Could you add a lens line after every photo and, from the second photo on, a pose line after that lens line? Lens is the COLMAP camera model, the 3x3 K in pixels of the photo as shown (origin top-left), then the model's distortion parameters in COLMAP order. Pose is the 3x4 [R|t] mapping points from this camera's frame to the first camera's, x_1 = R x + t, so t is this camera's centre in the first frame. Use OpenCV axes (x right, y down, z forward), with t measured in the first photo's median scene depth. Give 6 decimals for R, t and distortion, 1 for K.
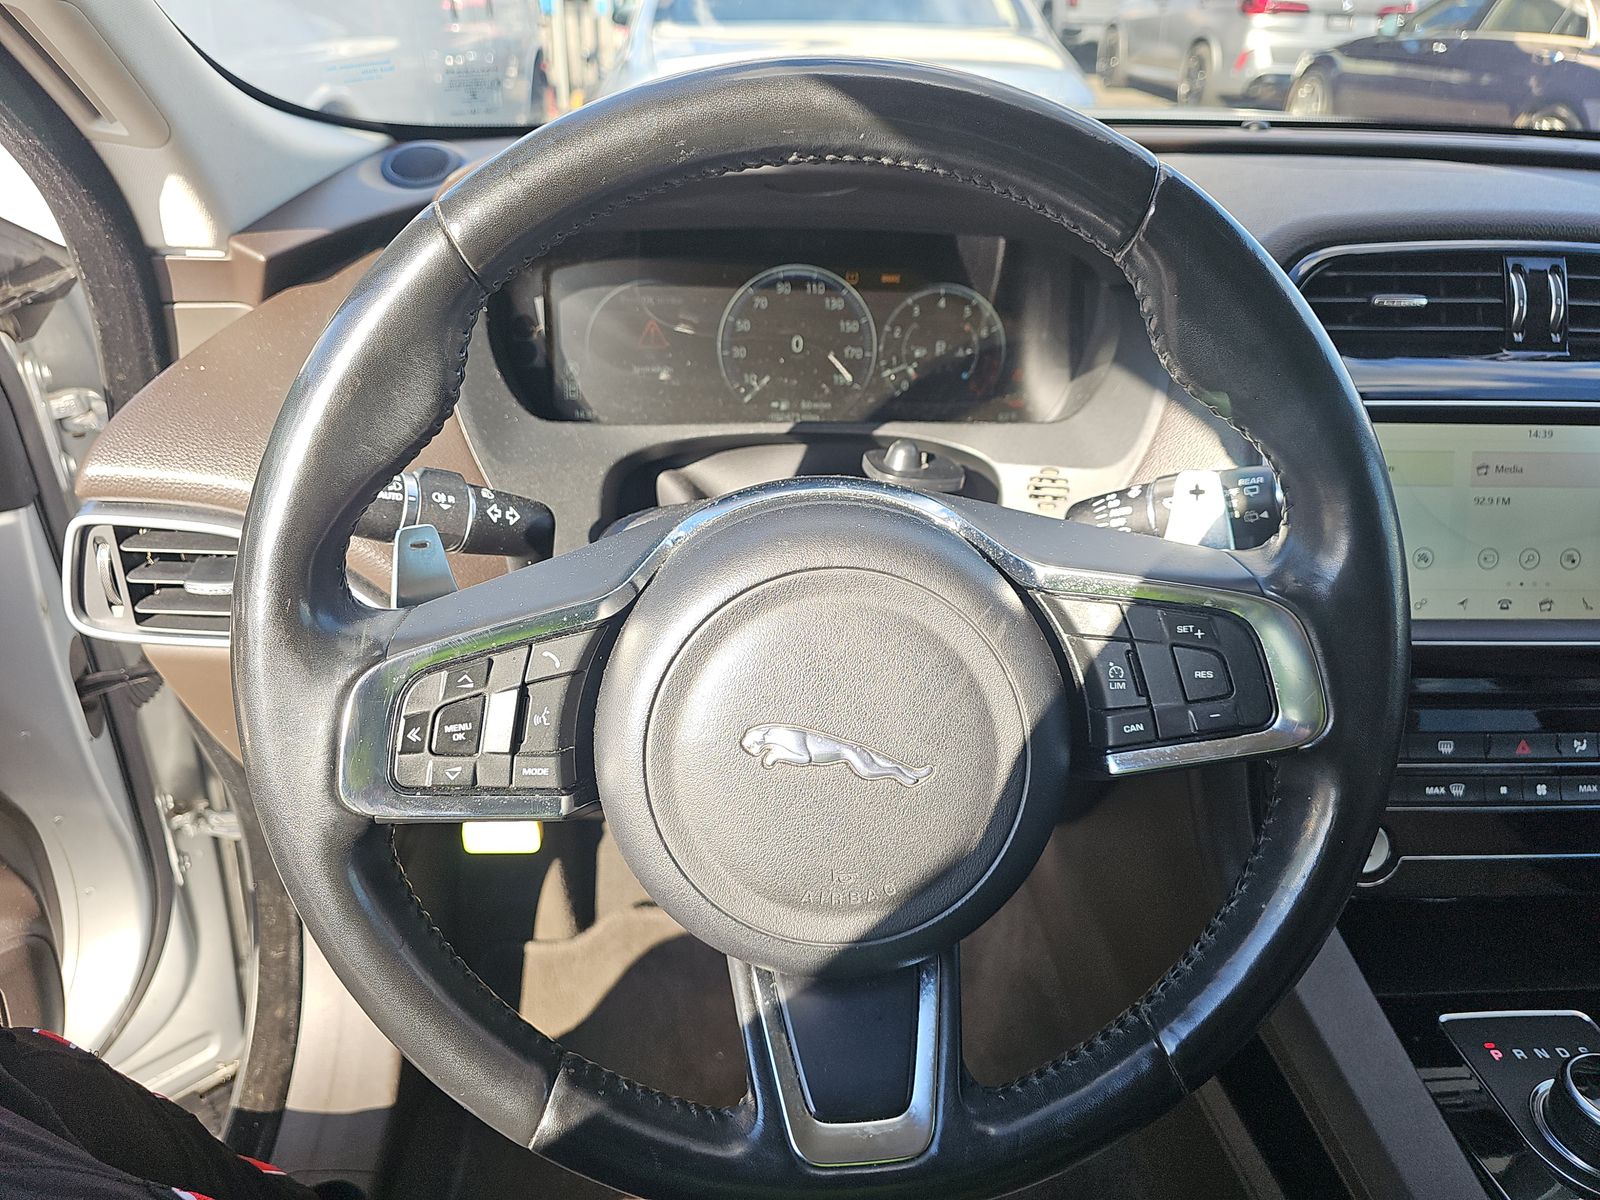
lens RADIAL K [[1077.5, 0, 799.9], [0, 1077.5, 591.0], [0, 0, 1]] dist [0.036278, -0.032657]
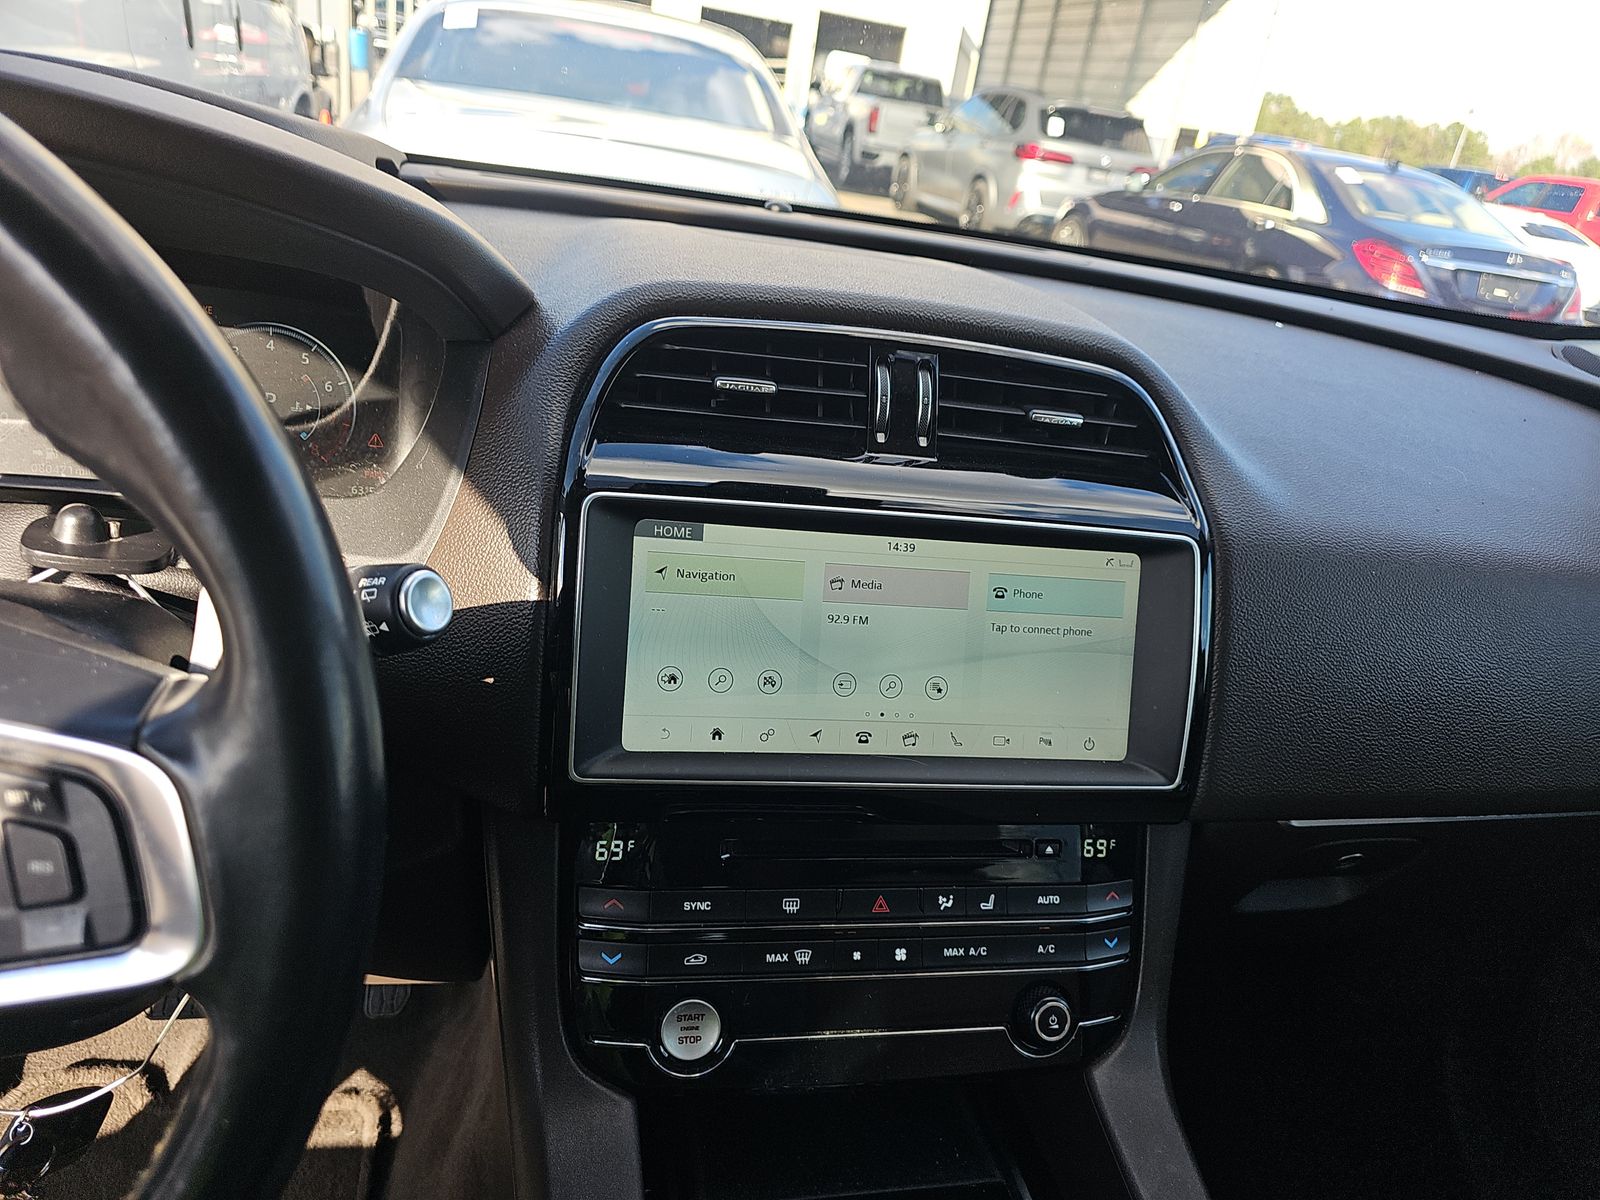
lens RADIAL K [[1077.5, 0, 799.8], [0, 1077.5, 608.6], [0, 0, 1]] dist [0.036278, -0.032657]
pose [[0.981531, 0.045094, 0.185913, 0.376093], [-0.033133, 0.997206, -0.066950, -0.027556], [-0.188412, 0.059554, 0.980283, 0.134123]]
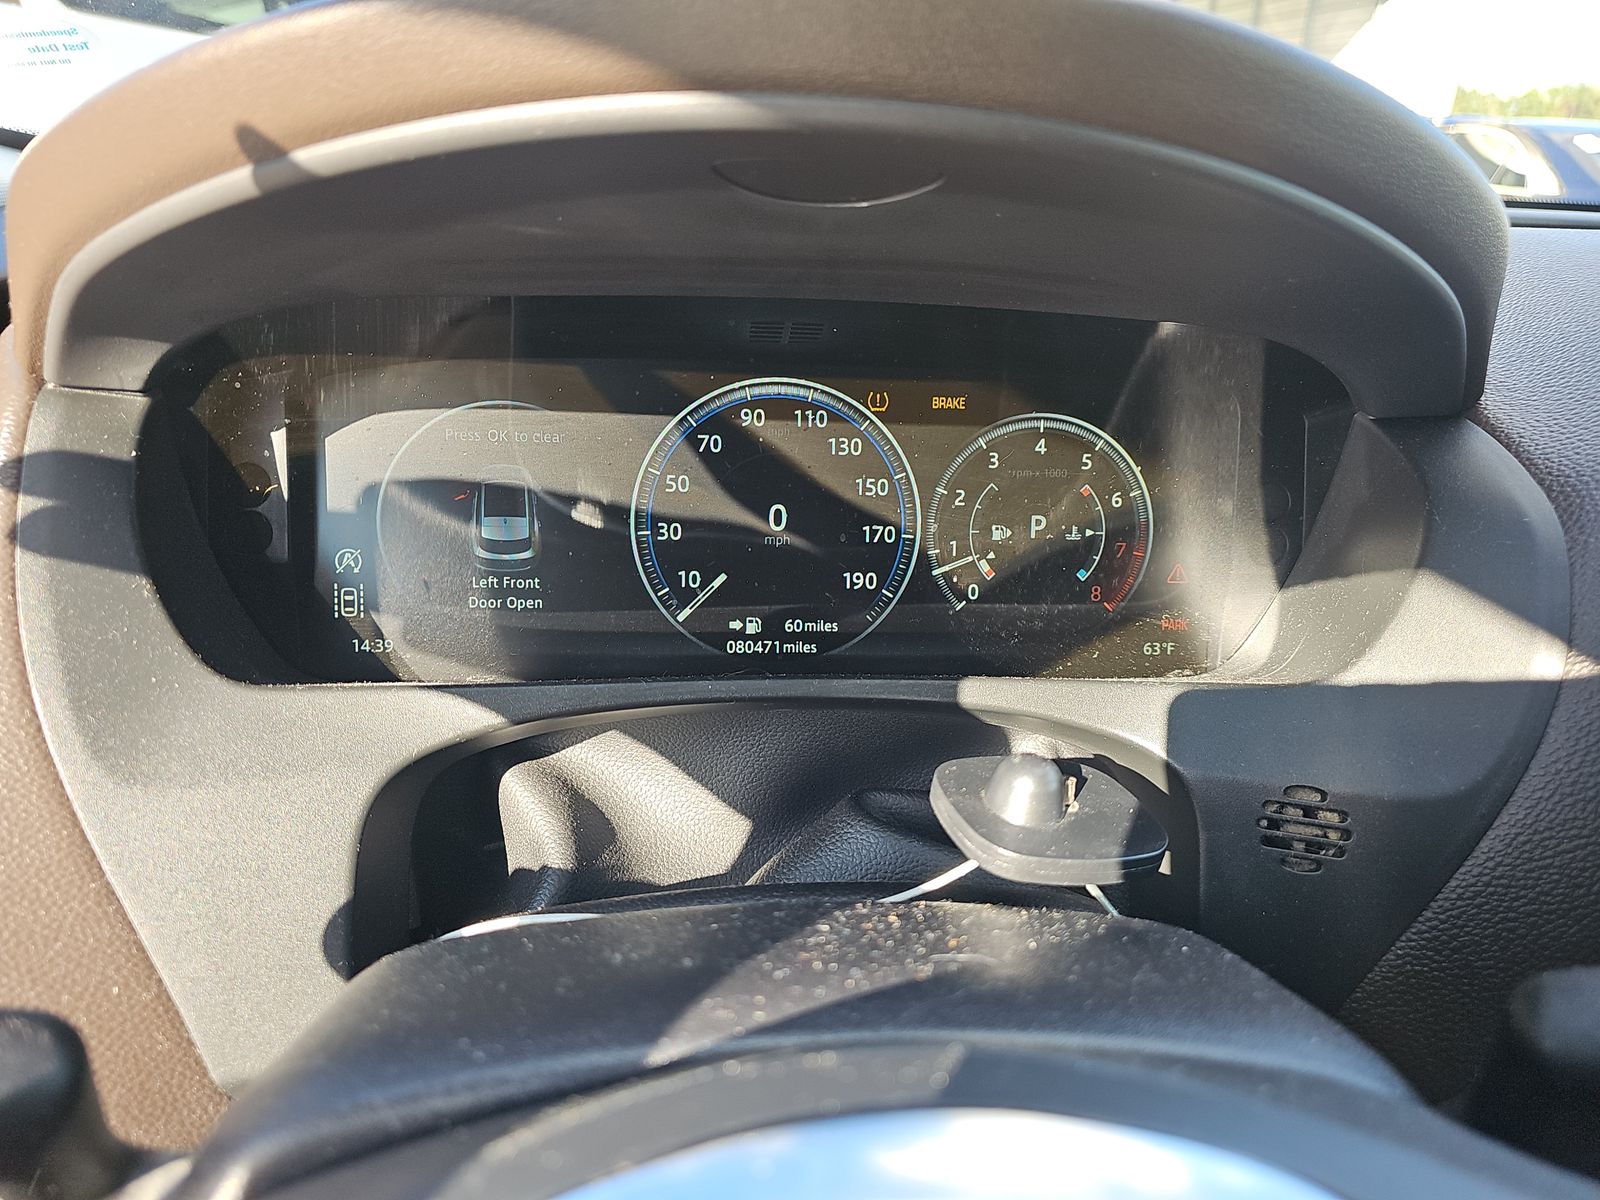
lens RADIAL K [[1077.5, 0, 819.4], [0, 1077.5, 553.5], [0, 0, 1]] dist [0.036278, -0.032657]
pose [[0.997910, 0.004420, 0.064473, -0.016553], [0.004454, 0.990581, -0.136857, -0.137237], [-0.064470, 0.136858, 0.988491, 0.468090]]
